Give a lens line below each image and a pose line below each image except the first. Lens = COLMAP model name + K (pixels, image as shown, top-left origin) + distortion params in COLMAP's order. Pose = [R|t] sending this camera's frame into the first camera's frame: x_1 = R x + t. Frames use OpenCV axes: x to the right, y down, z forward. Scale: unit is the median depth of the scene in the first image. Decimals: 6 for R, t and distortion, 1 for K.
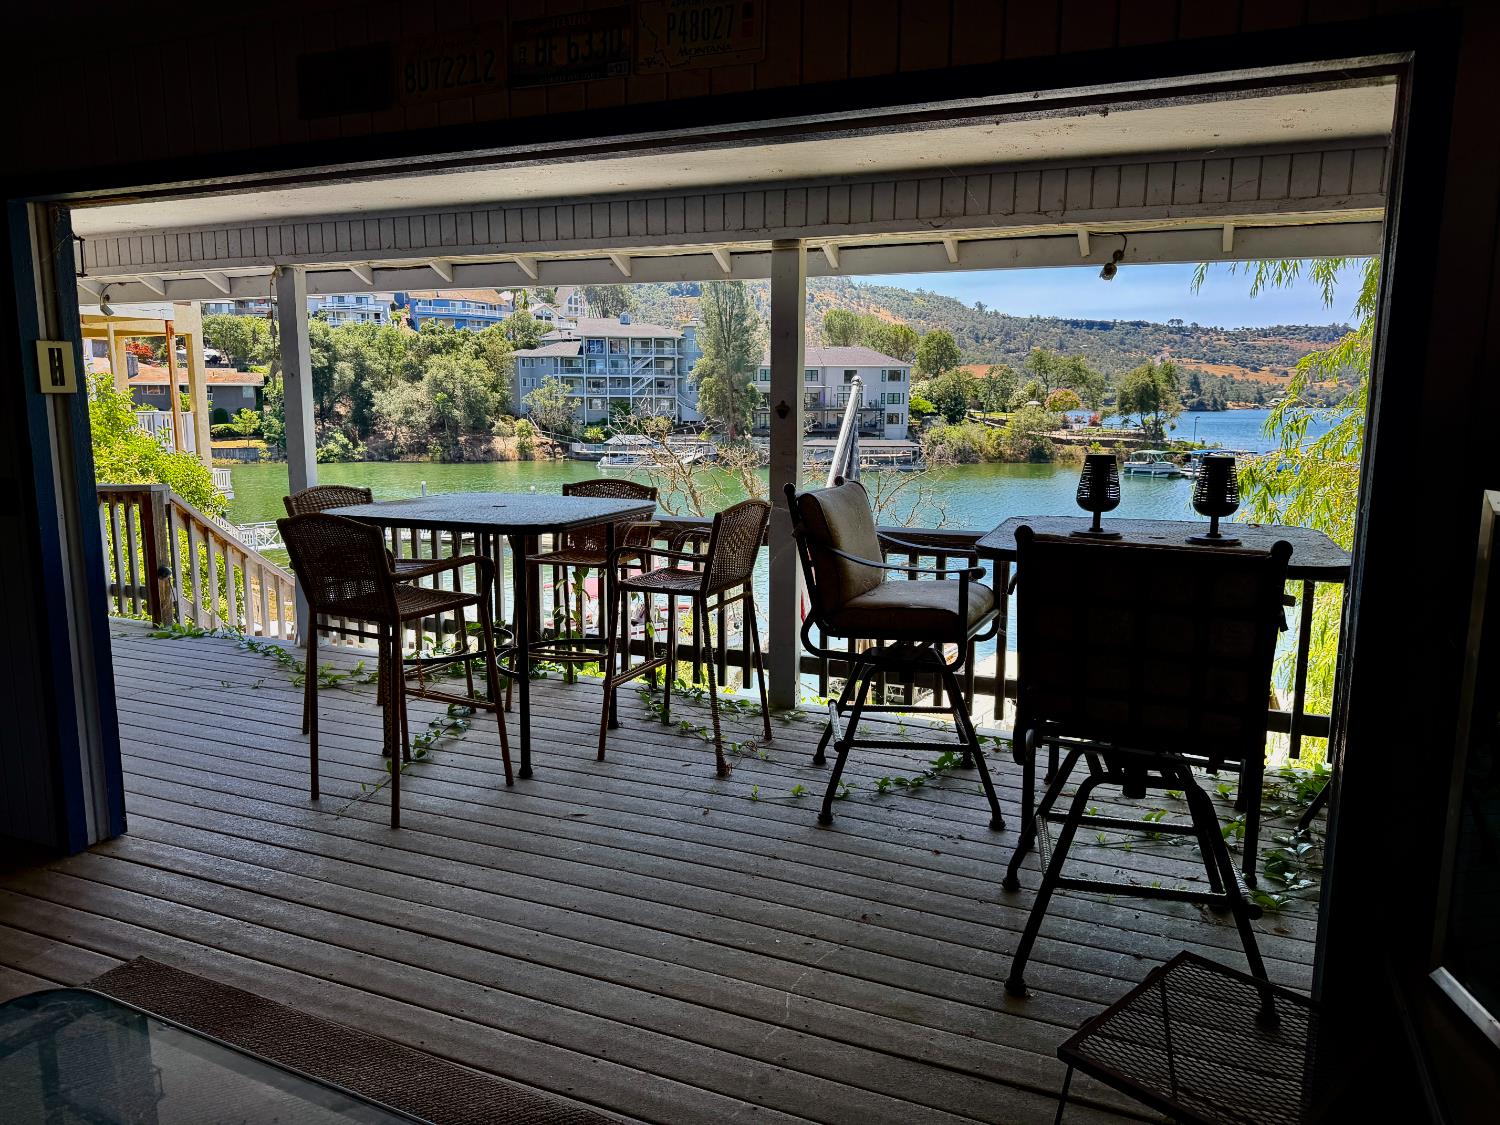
lens RADIAL K [[1046.1, 0, 747.1], [0, 1046.1, 578.8], [0, 0, 1]] dist [0.039586, -0.055210]
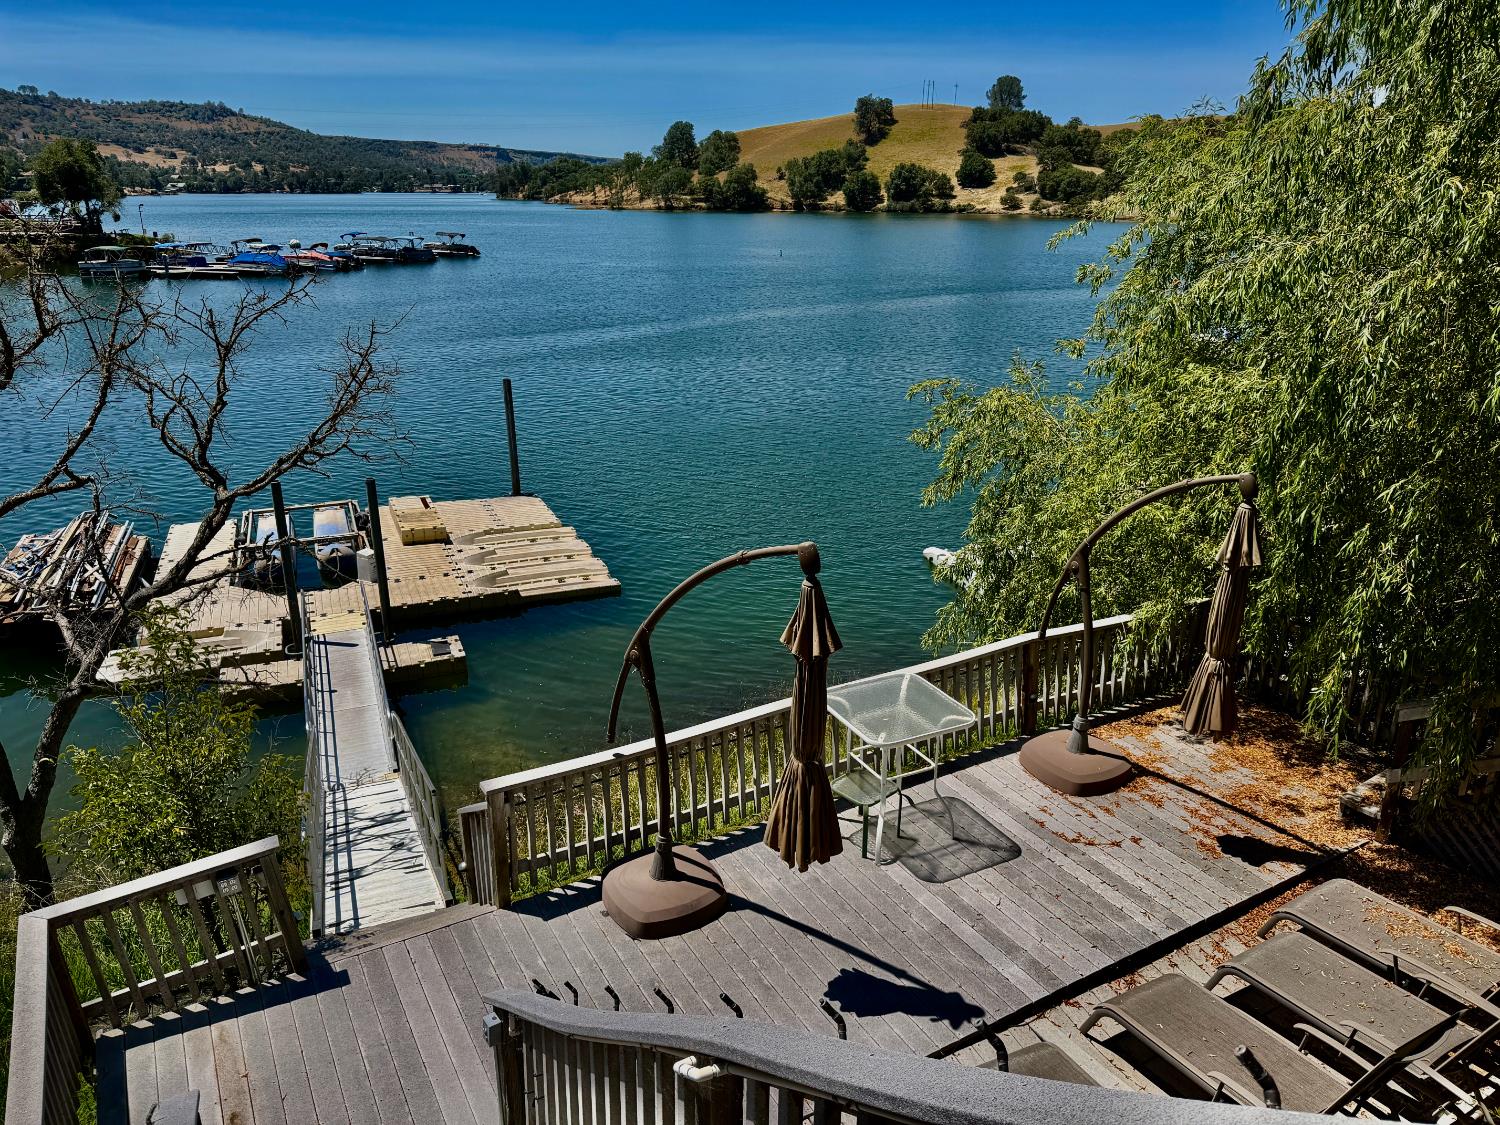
lens RADIAL K [[1046.1, 0, 744.8], [0, 1046.1, 580.2], [0, 0, 1]] dist [0.039586, -0.055210]
pose [[0.593700, -0.279513, 0.754581, -0.020946], [0.131154, 0.958806, 0.251971, -0.007074], [-0.793926, -0.050629, 0.605903, 0.049841]]
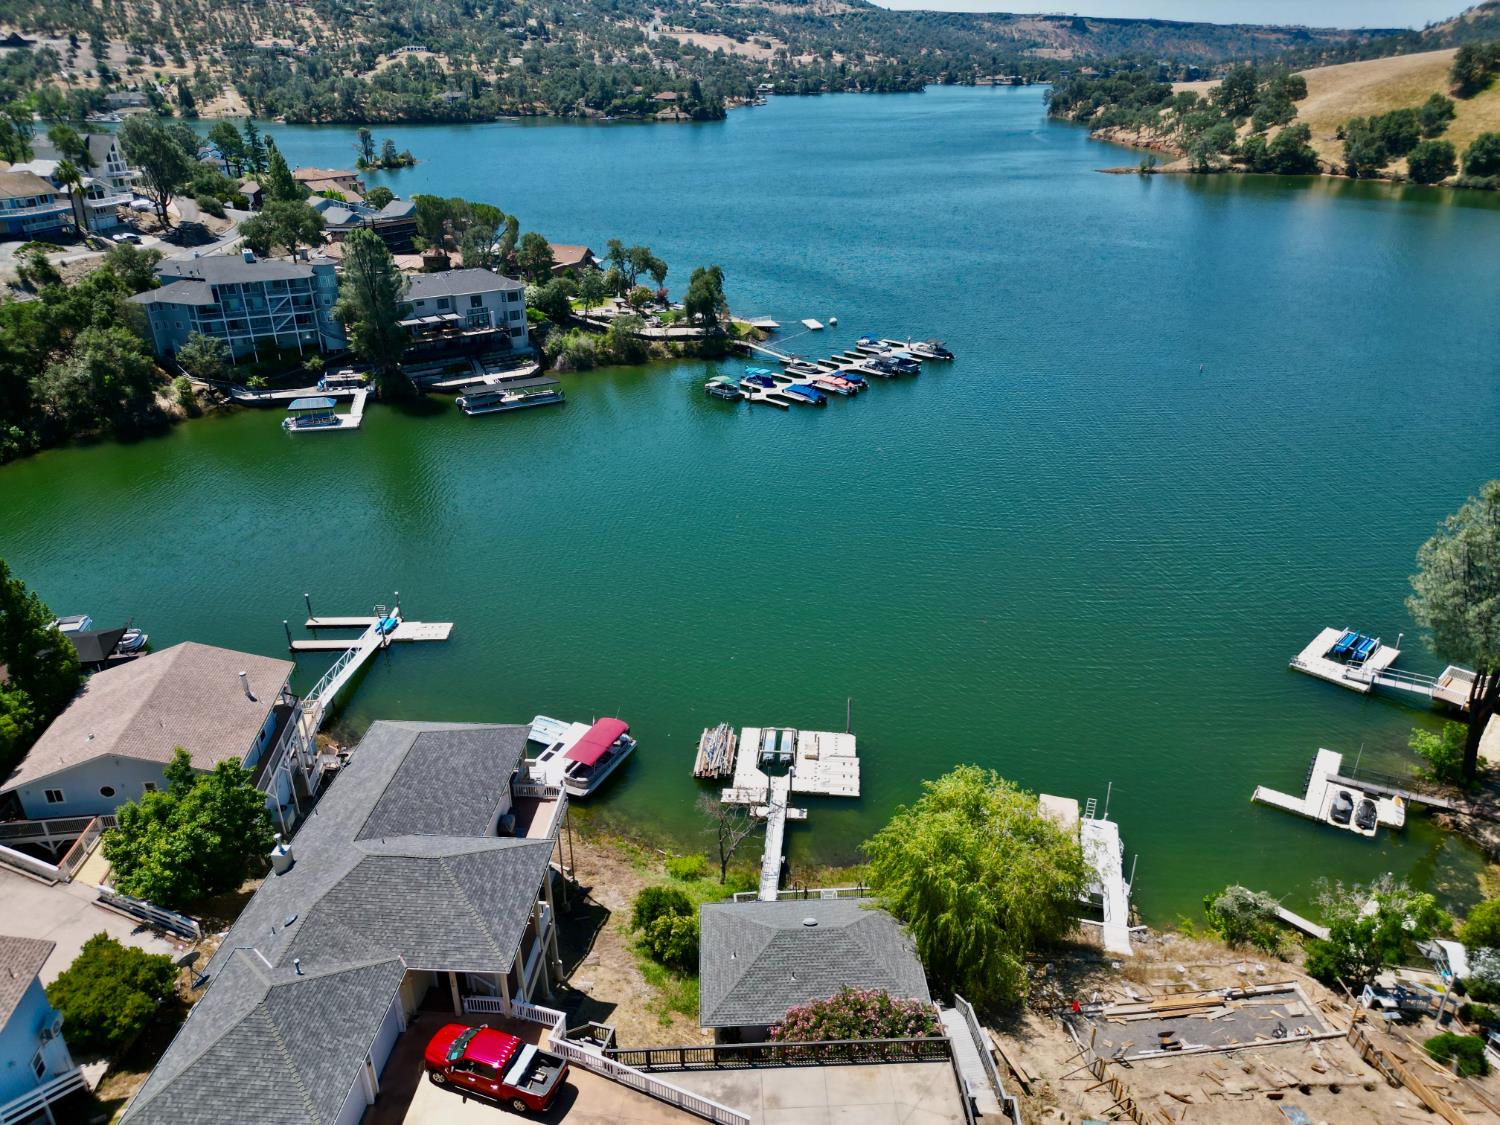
lens RADIAL K [[1045.5, 0, 747.2], [0, 1045.5, 562.7], [0, 0, 1]] dist [0.046670, -0.040894]
pose [[0.900342, -0.198281, 0.387388, -0.132372], [0.082221, 0.951644, 0.295997, -0.218361], [-0.427346, -0.234647, 0.873107, -0.218759]]
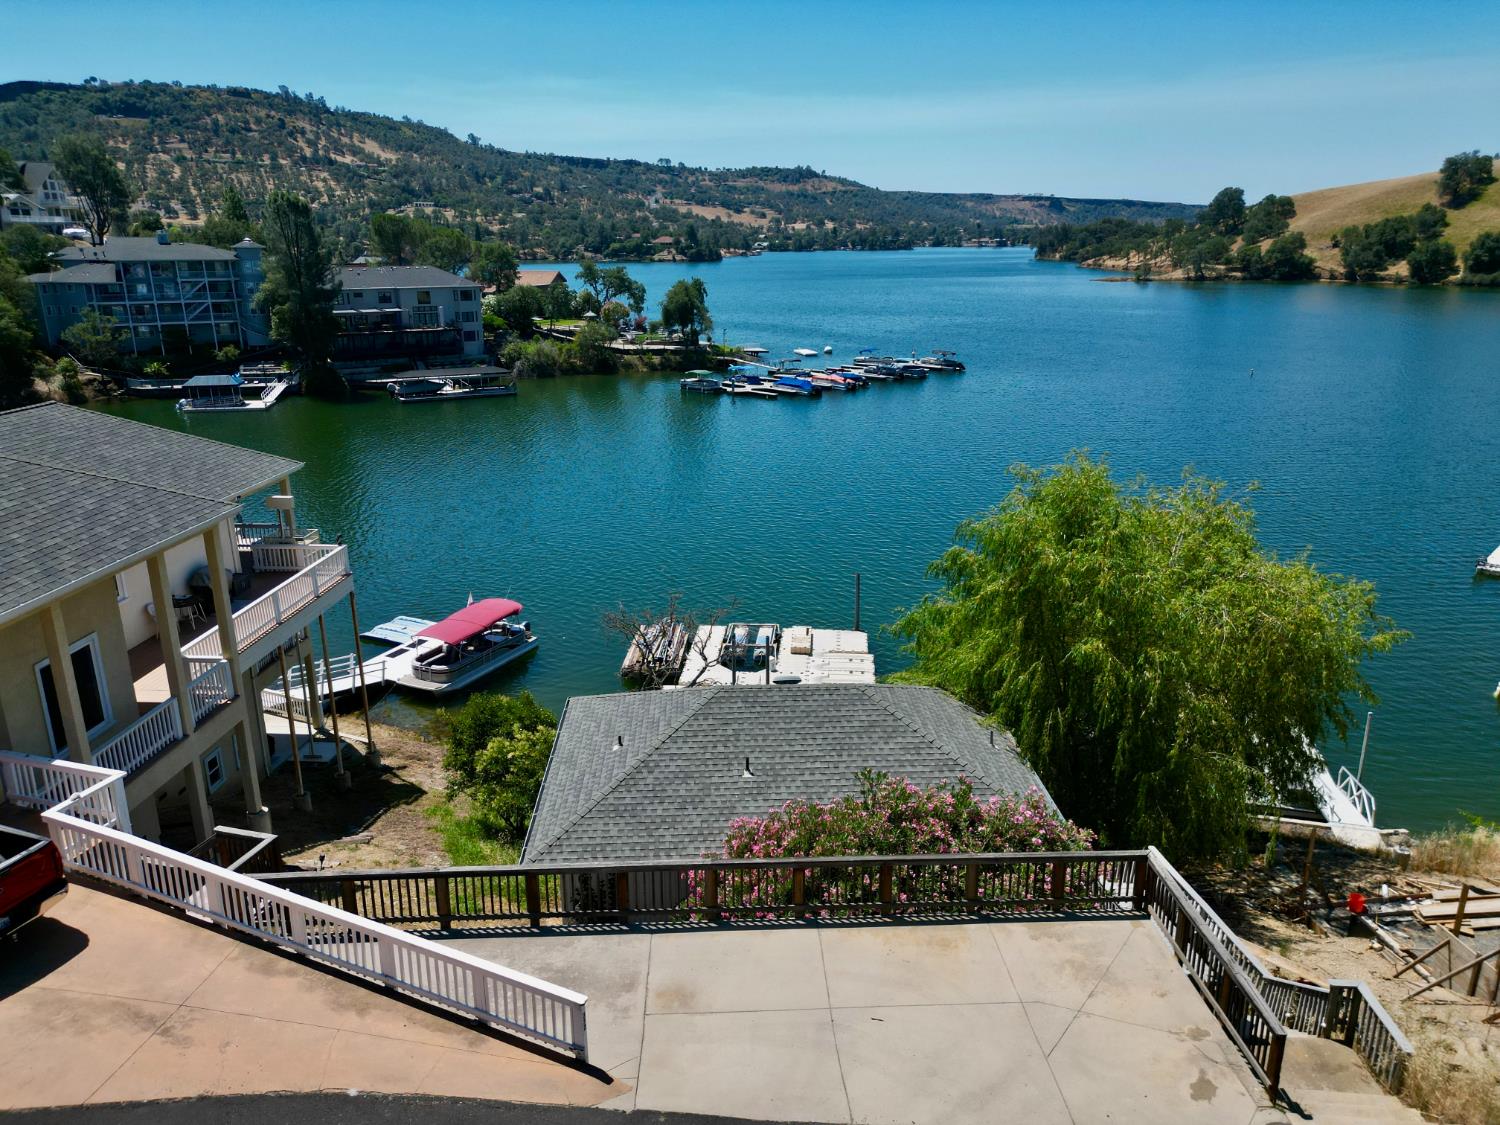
lens RADIAL K [[1045.5, 0, 749.5], [0, 1045.5, 566.3], [0, 0, 1]] dist [0.046670, -0.040894]
pose [[0.898464, -0.140226, 0.416053, -0.076796], [0.082474, 0.984660, 0.153765, -0.058143], [-0.431232, -0.103838, 0.896246, -0.101485]]
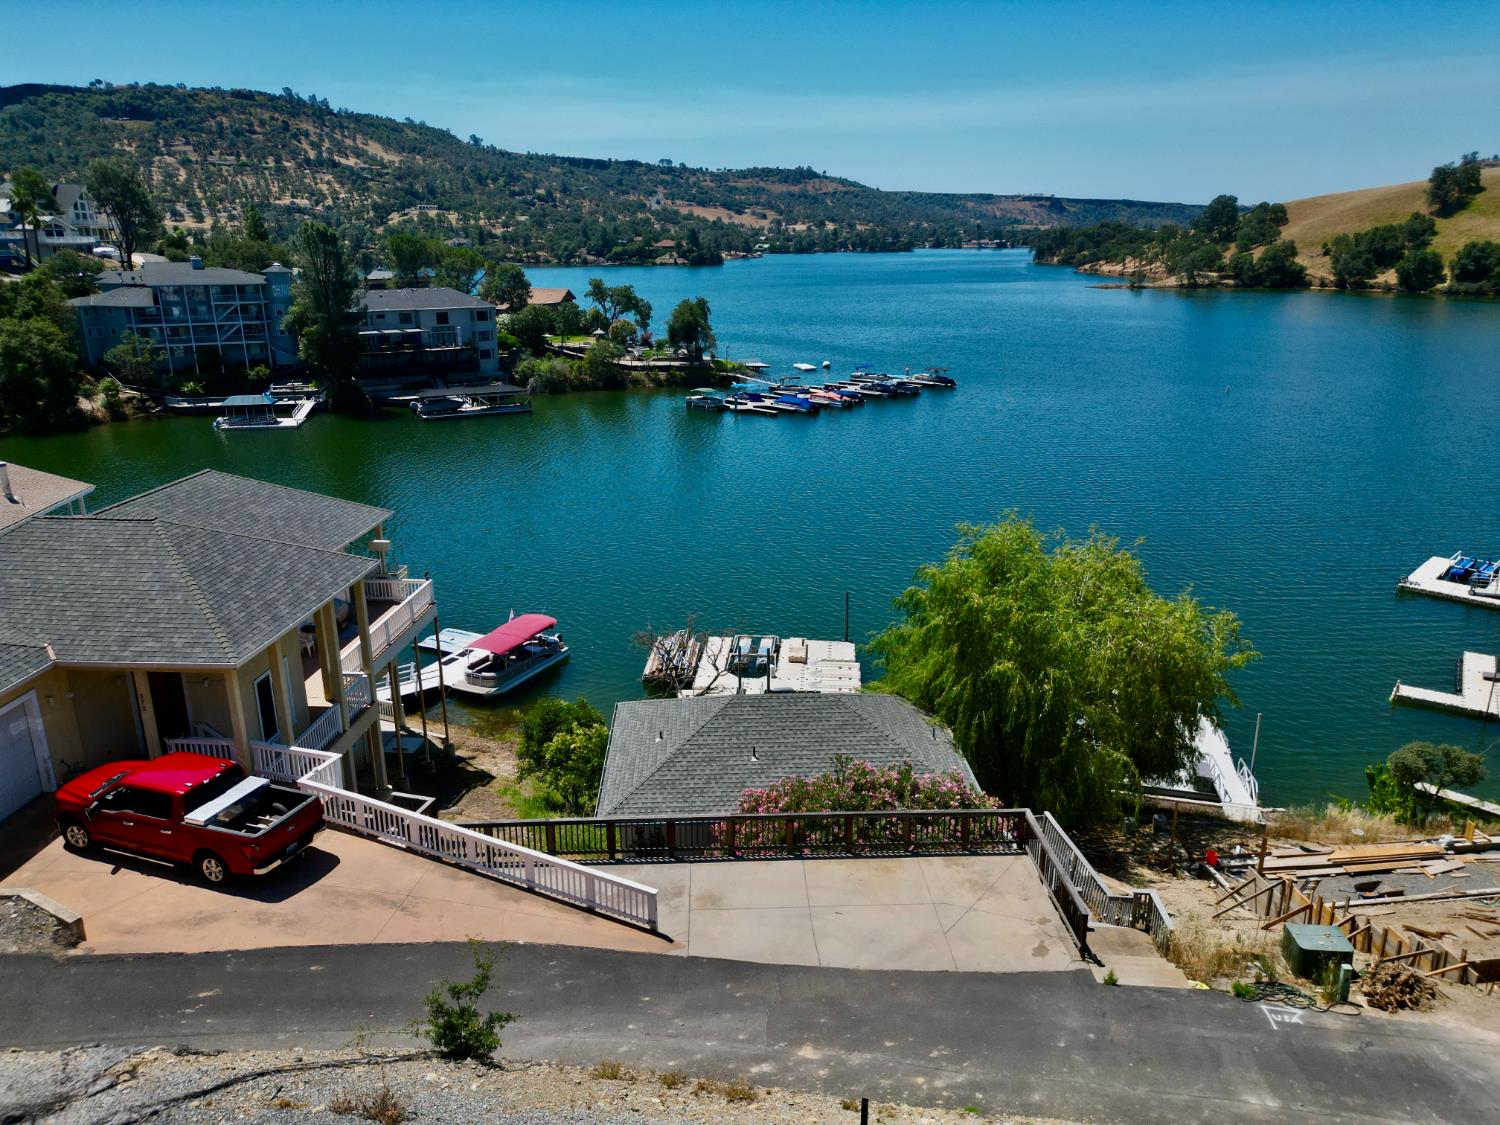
lens RADIAL K [[1045.5, 0, 749.0], [0, 1045.5, 565.4], [0, 0, 1]] dist [0.046670, -0.040894]
pose [[0.898990, -0.139739, 0.415079, -0.098005], [0.082037, 0.984687, 0.153823, -0.073742], [-0.430218, -0.104234, 0.896687, -0.146383]]
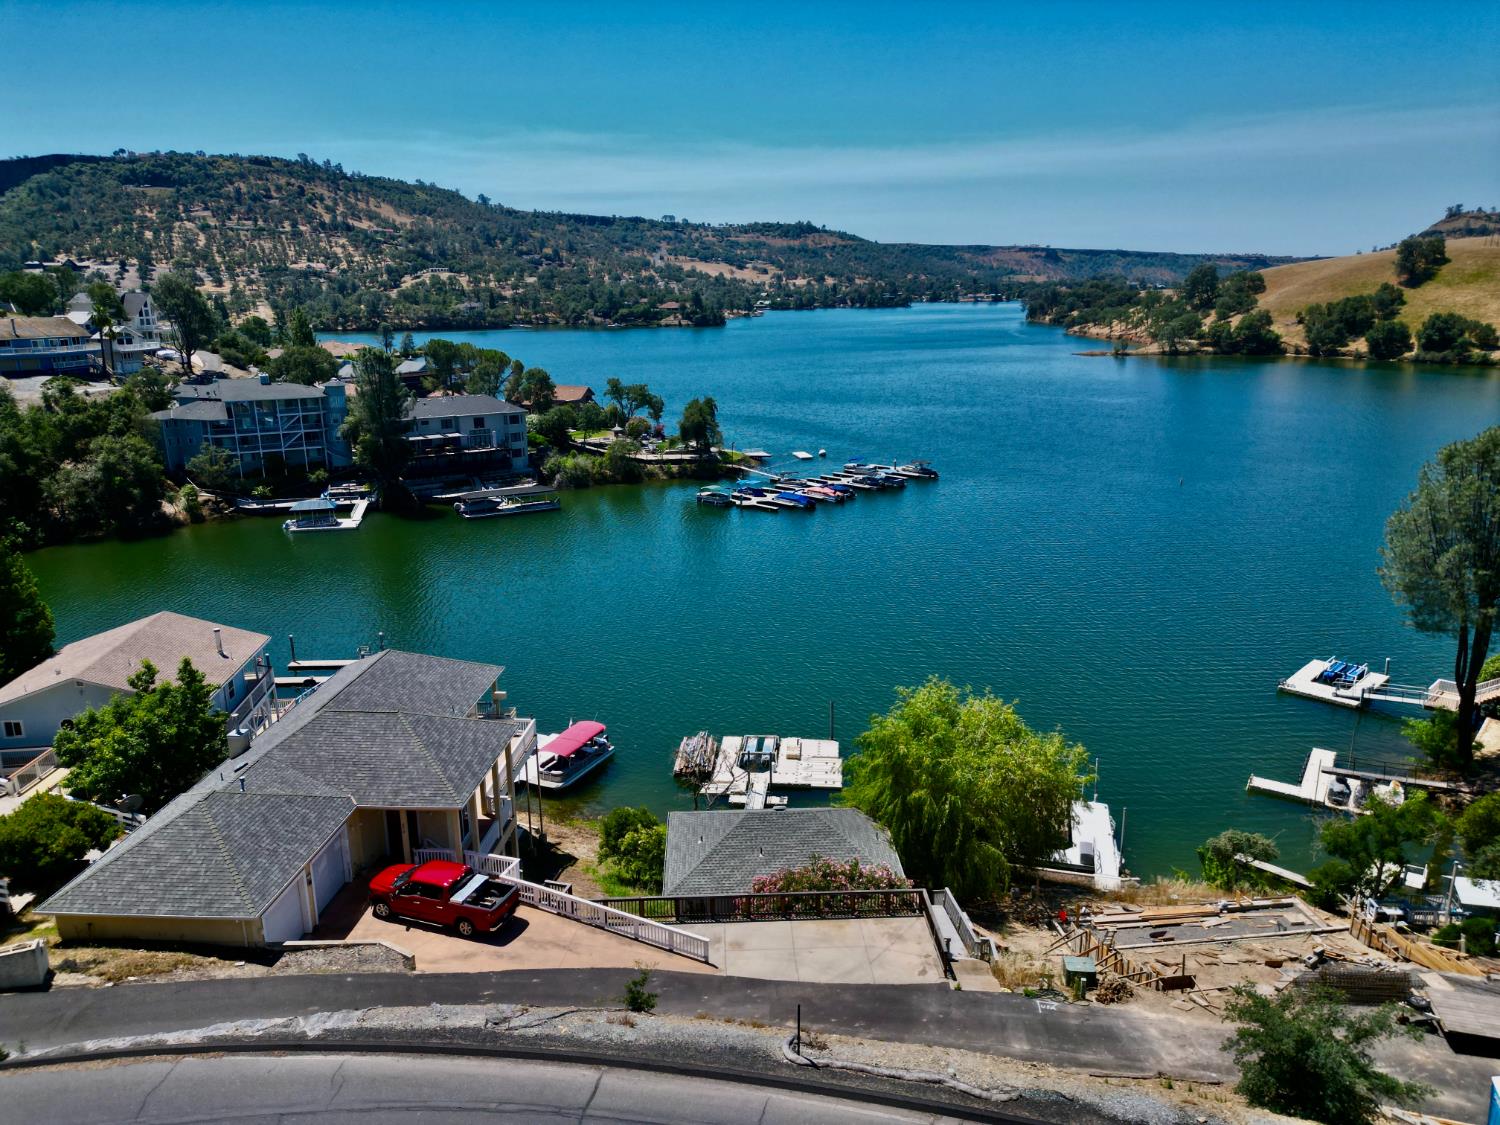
lens RADIAL K [[1045.5, 0, 747.8], [0, 1045.5, 563.0], [0, 0, 1]] dist [0.046670, -0.040894]
pose [[0.899933, -0.126743, 0.417201, -0.140859], [0.088648, 0.990021, 0.109543, -0.125073], [-0.426922, -0.061597, 0.902188, -0.243028]]
